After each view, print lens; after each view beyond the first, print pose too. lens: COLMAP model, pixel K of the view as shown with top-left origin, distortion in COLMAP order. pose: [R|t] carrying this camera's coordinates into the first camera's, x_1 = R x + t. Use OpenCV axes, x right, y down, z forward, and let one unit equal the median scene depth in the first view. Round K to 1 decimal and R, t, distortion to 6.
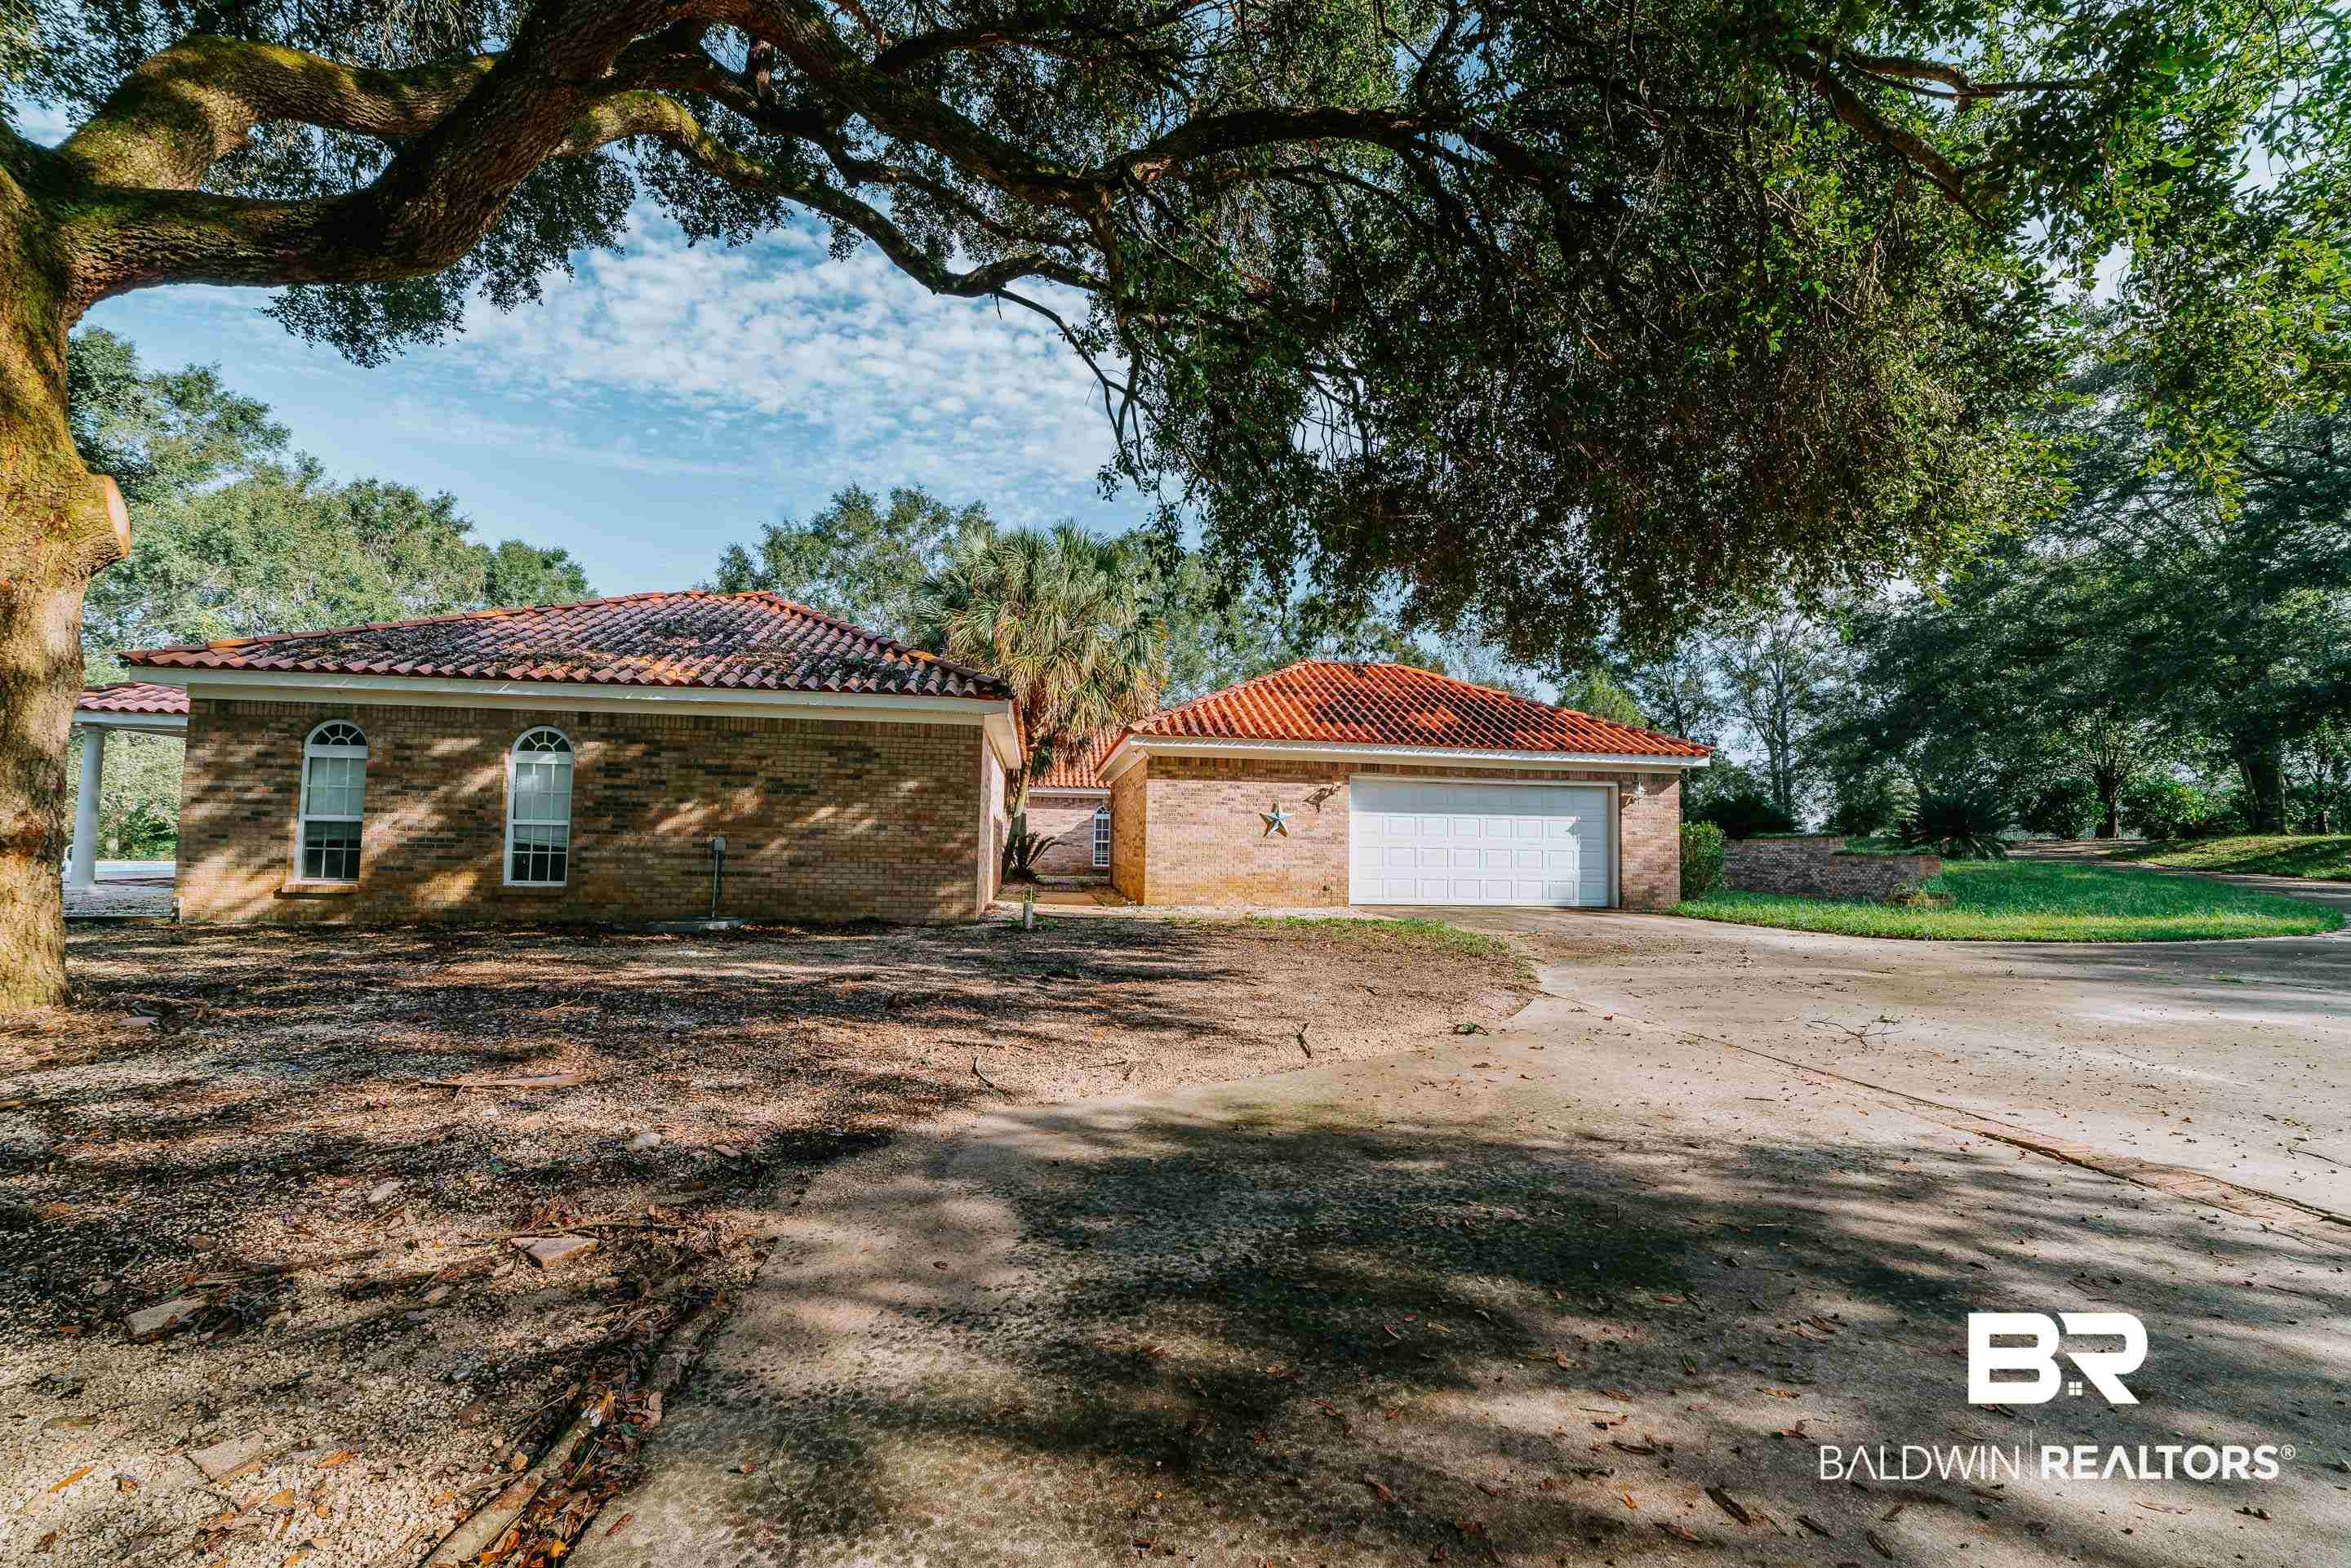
lens RADIAL K [[912.1, 0, 1162.8], [0, 912.1, 782.2], [0, 0, 1]] dist [-0.034314, 0.015076]
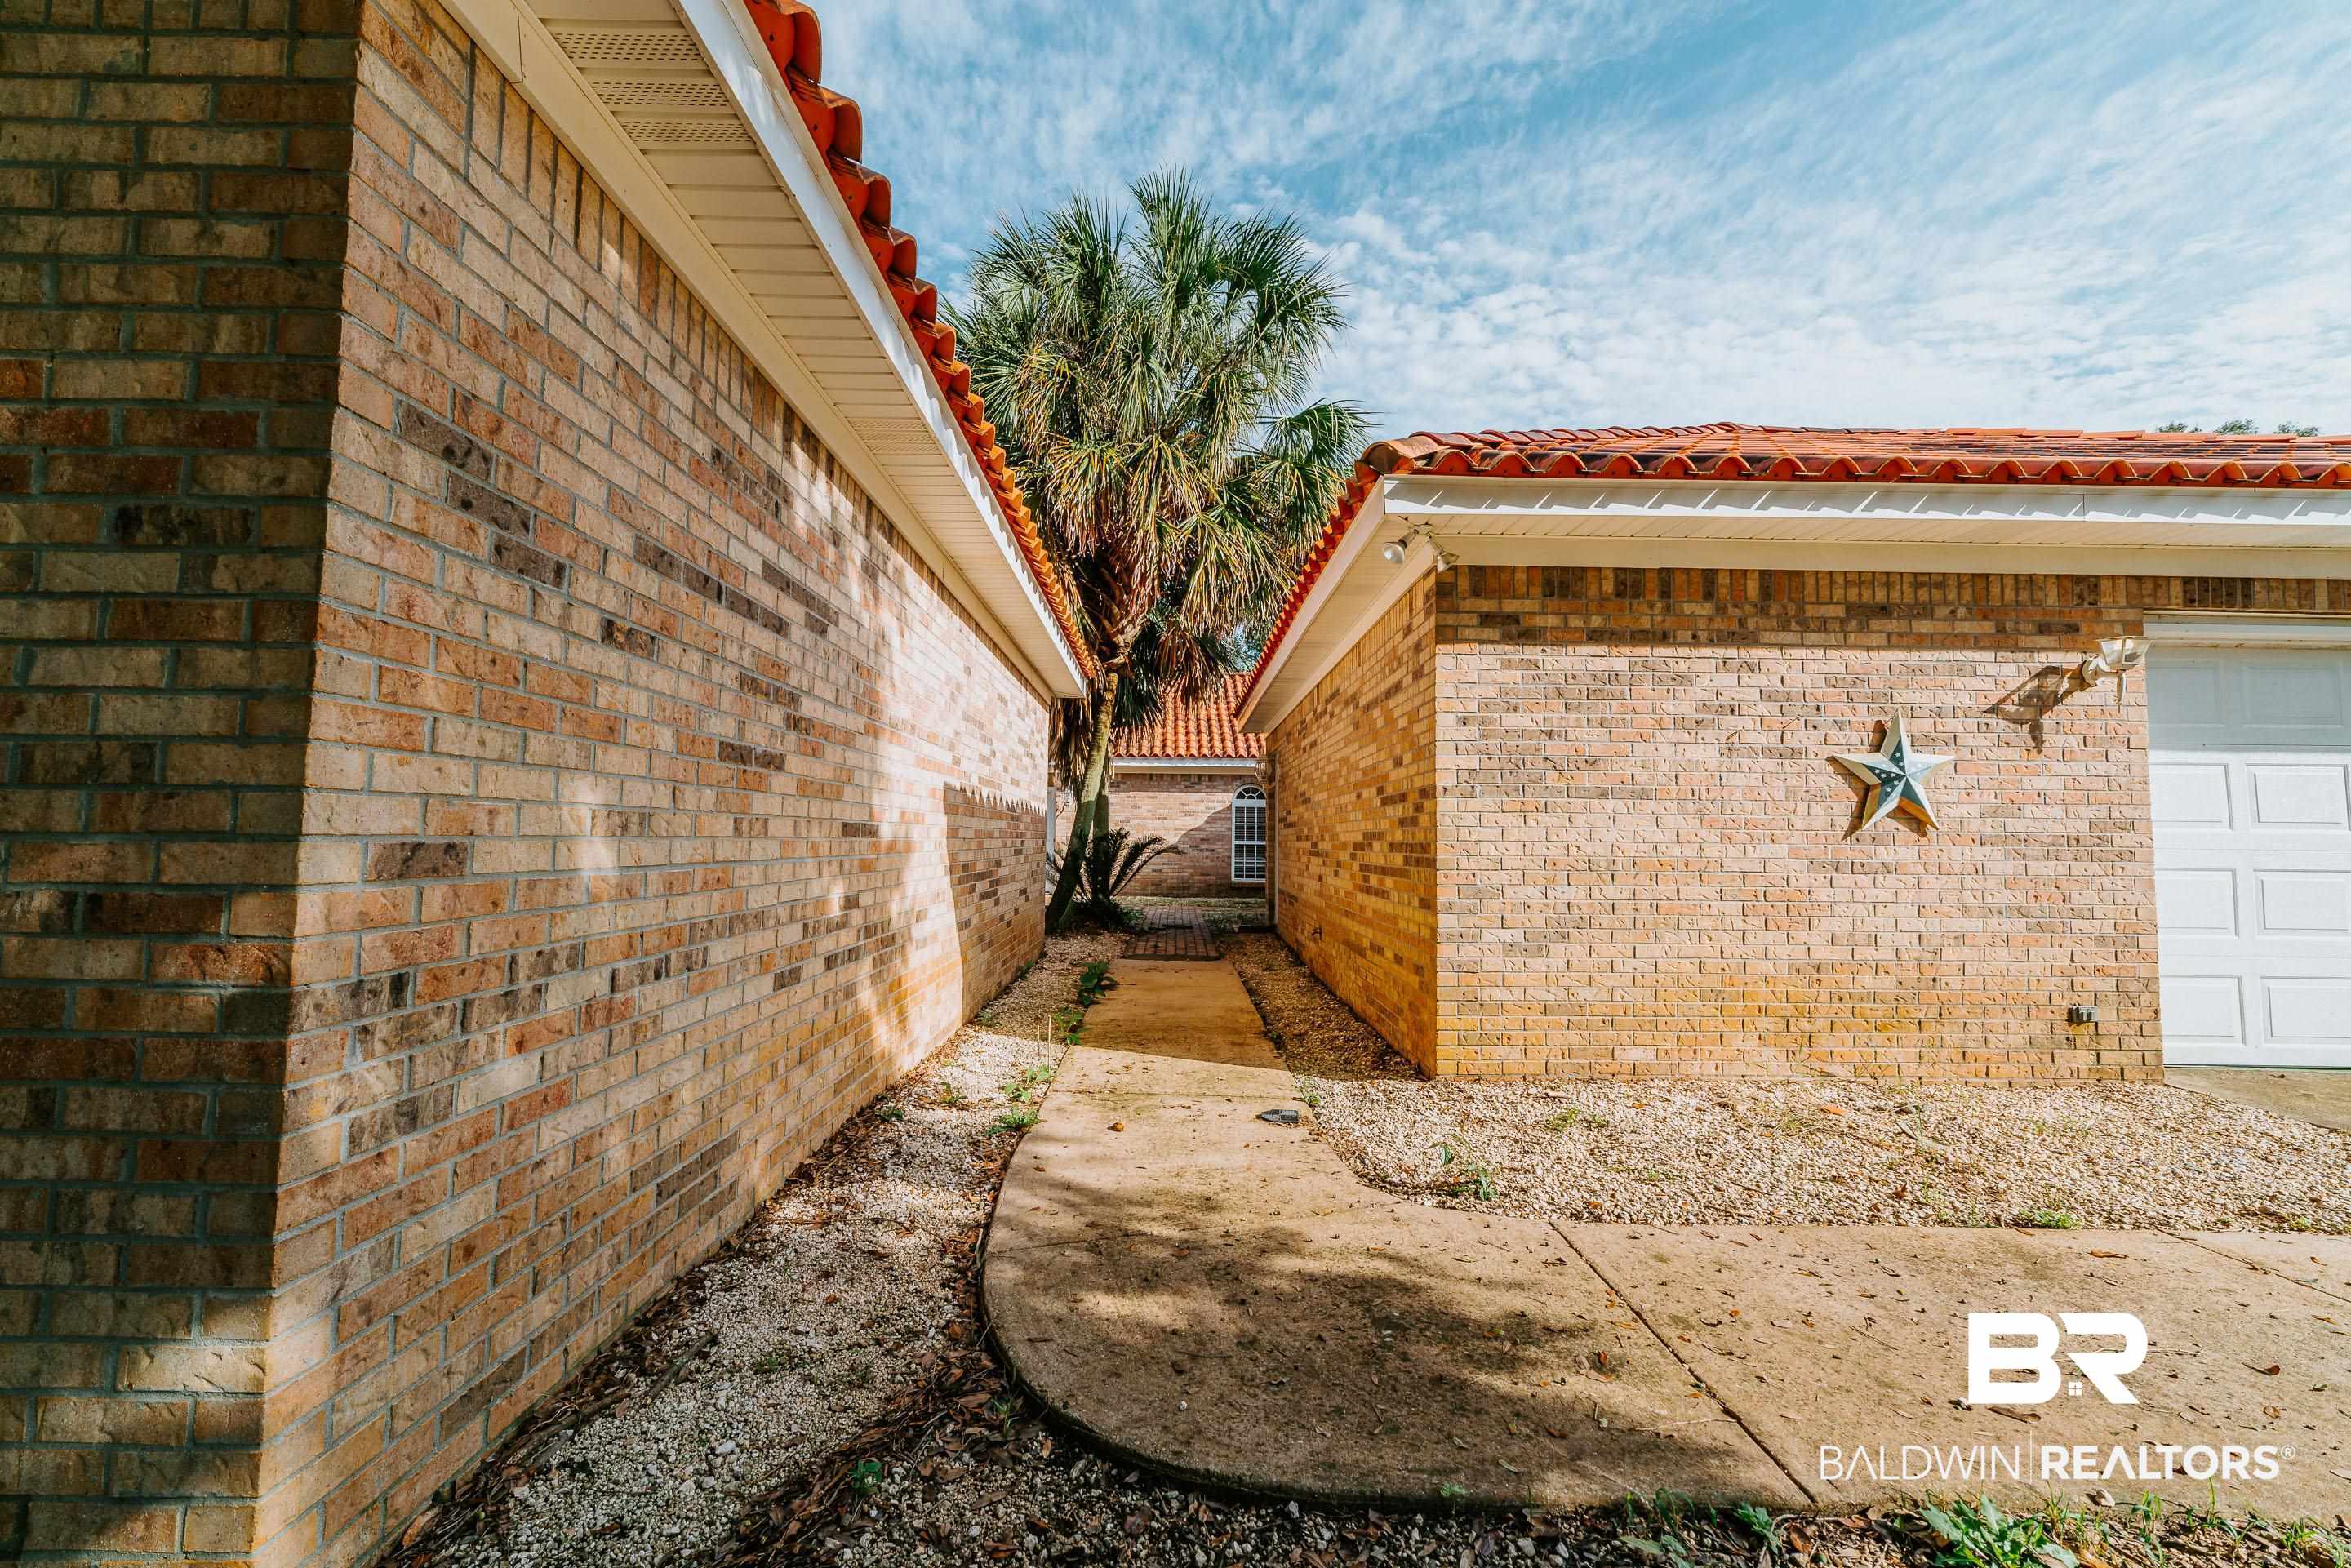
lens RADIAL K [[912.1, 0, 1162.8], [0, 912.1, 782.2], [0, 0, 1]] dist [-0.034314, 0.015076]
pose [[0.989511, -0.017007, -0.143450, -0.057731], [0.017780, 0.999834, 0.004103, 0.034962], [0.143356, -0.006610, 0.989649, 0.645546]]
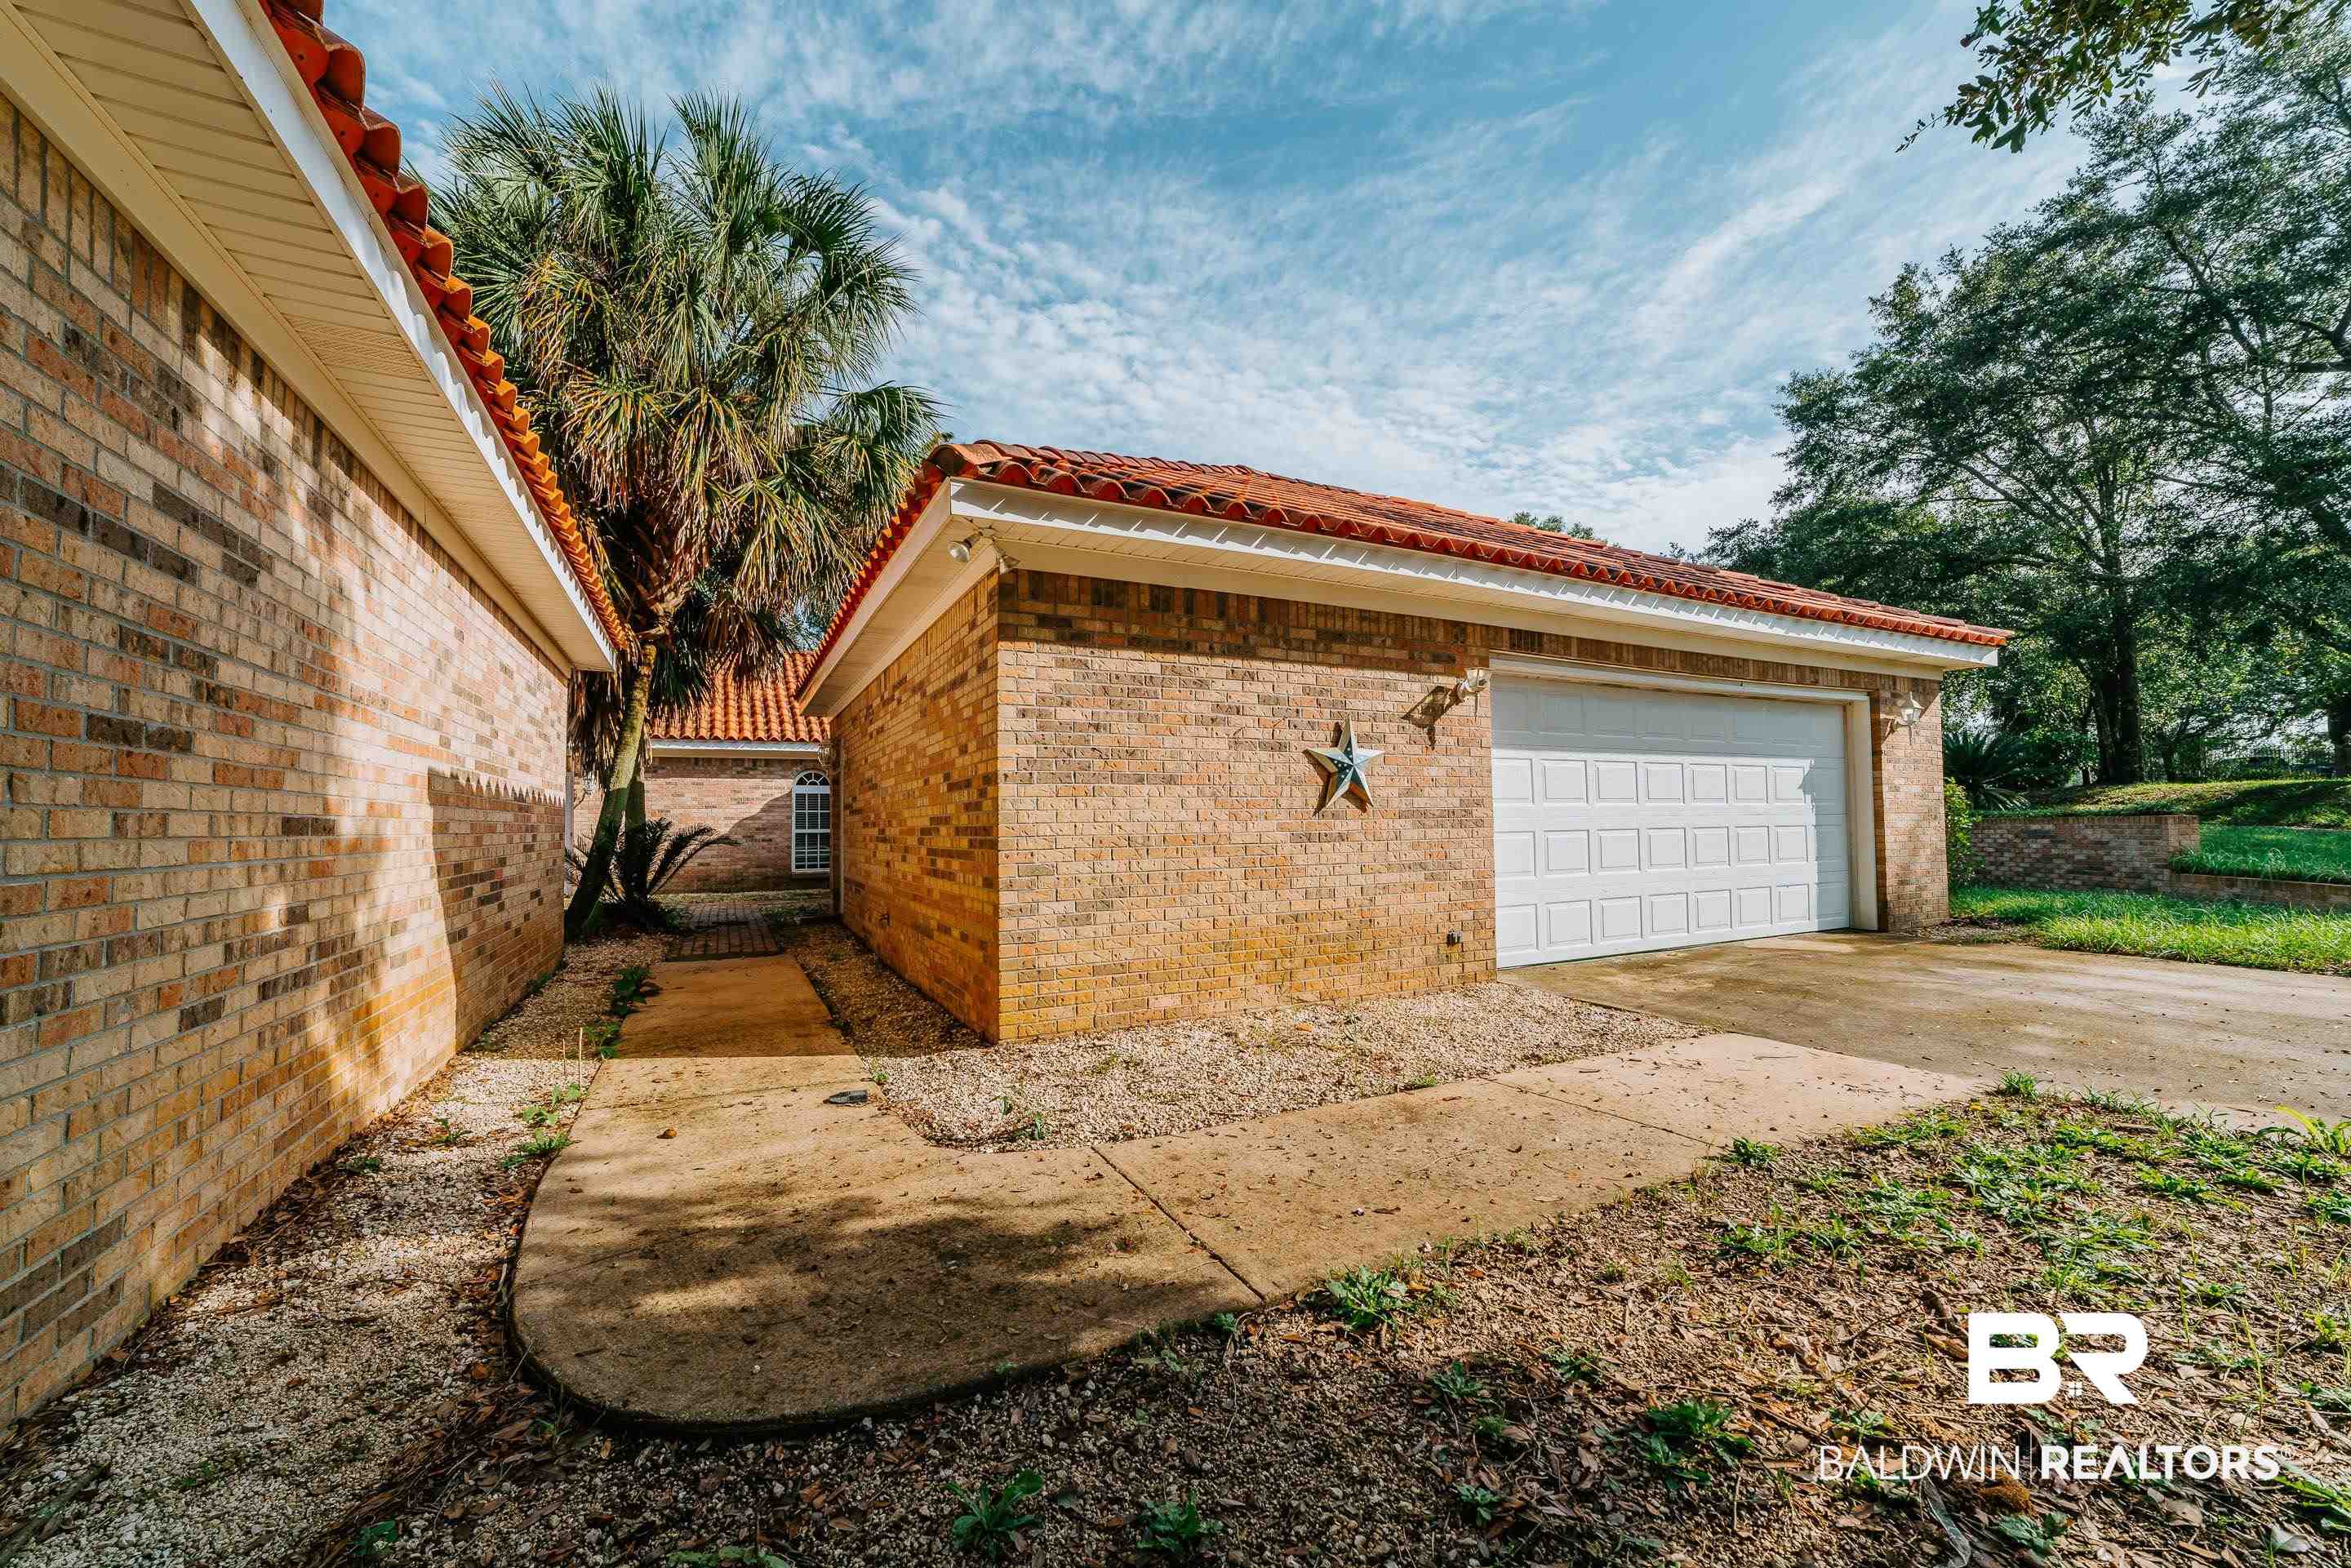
lens RADIAL K [[909.4, 0, 1164.1], [0, 909.4, 786.1], [0, 0, 1]] dist [-0.023175, 0.009720]
pose [[0.948368, -0.019222, 0.316588, -0.057910], [0.009974, 0.999476, 0.030808, 0.034440], [-0.317014, -0.026060, 0.948063, 0.631580]]
